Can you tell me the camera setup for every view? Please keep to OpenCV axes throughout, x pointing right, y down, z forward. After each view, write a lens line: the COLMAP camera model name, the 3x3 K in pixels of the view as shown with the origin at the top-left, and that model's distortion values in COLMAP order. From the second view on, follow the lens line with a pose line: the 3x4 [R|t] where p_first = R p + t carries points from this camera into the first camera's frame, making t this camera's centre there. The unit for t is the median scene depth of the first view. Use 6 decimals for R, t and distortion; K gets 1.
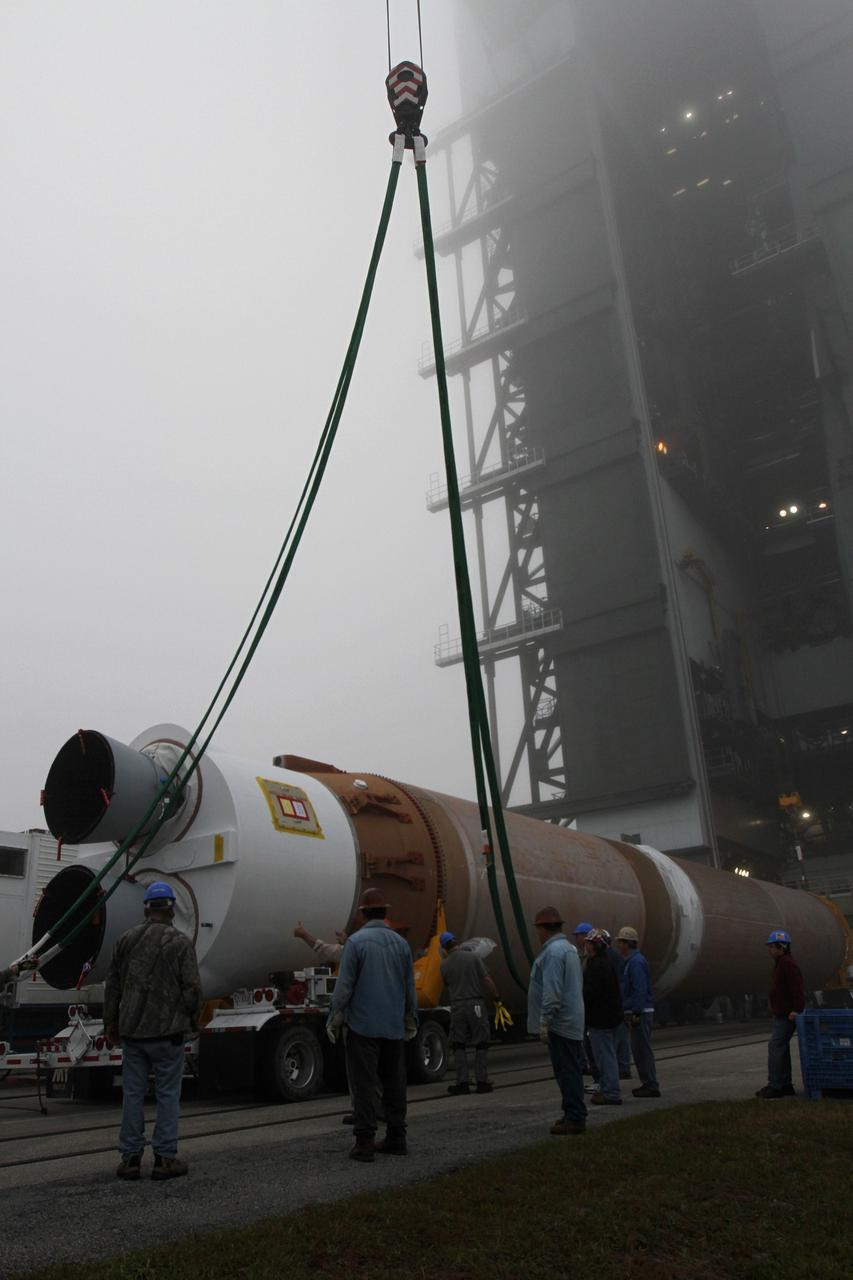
lens RADIAL K [[936.9, 0, 426.5], [0, 936.9, 640.0], [0, 0, 1]] dist [-0.001512, 0.001691]
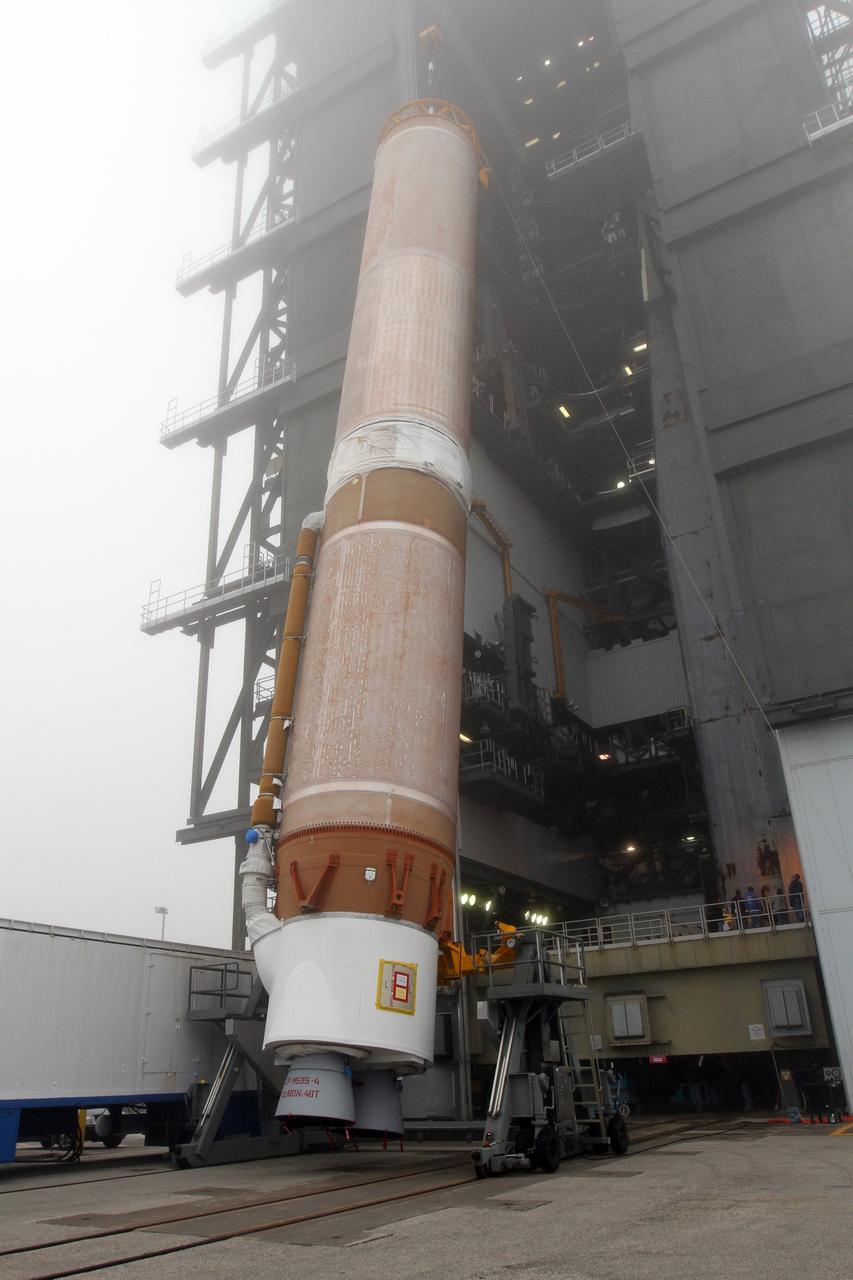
lens RADIAL K [[928.4, 0, 426.5], [0, 928.4, 640.0], [0, 0, 1]] dist [-0.002926, -0.034460]
pose [[0.997636, 0.041620, 0.054688, 0.192889], [-0.038121, 0.997251, -0.063542, 0.070413], [-0.057183, 0.061307, 0.996480, 0.223455]]
